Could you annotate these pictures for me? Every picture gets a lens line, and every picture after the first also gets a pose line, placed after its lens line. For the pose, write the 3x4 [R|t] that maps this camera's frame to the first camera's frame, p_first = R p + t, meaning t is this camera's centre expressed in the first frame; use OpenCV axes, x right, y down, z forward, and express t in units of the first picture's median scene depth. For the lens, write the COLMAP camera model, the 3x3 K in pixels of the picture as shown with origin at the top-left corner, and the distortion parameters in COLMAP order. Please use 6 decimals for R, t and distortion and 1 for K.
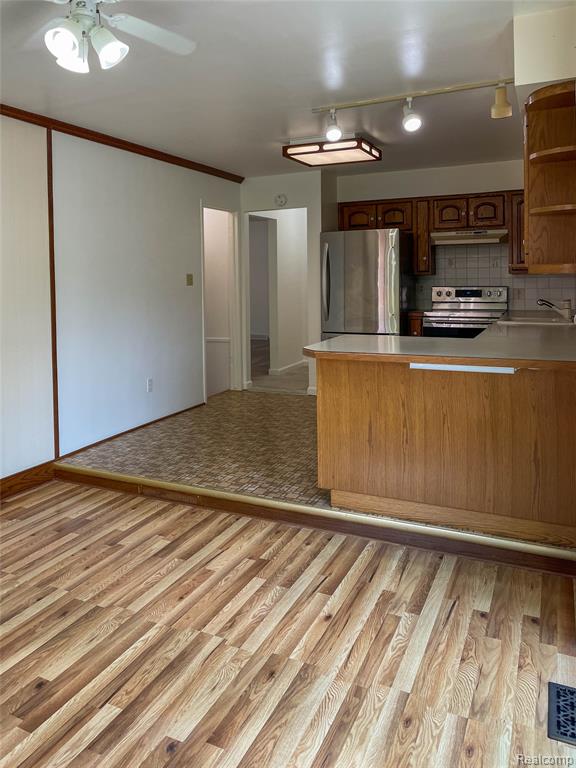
lens RADIAL K [[599.4, 0, 231.6], [0, 599.4, 354.2], [0, 0, 1]] dist [-0.012349, -0.005420]
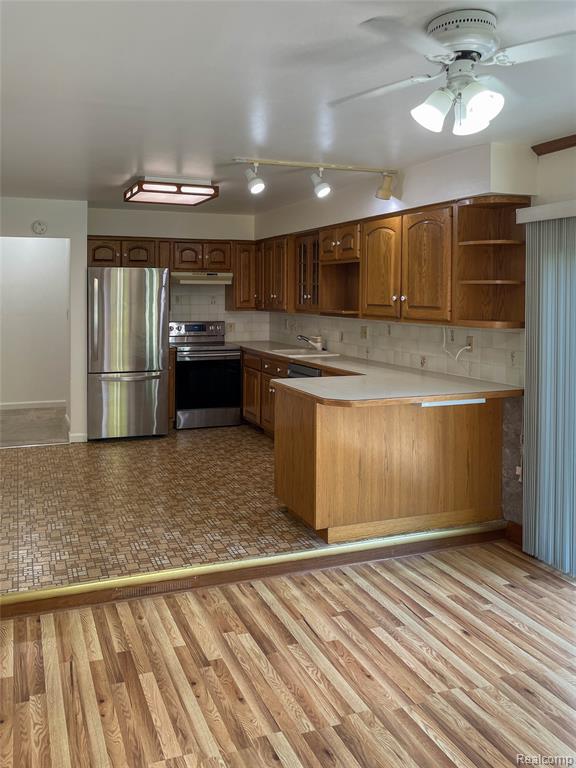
lens RADIAL K [[599.4, 0, 231.6], [0, 599.4, 354.2], [0, 0, 1]] dist [-0.012349, -0.005420]
pose [[0.690649, -0.050339, 0.721436, -0.808502], [0.074229, 0.997240, -0.001477, -0.105912], [-0.719370, 0.054571, 0.692480, 0.429328]]
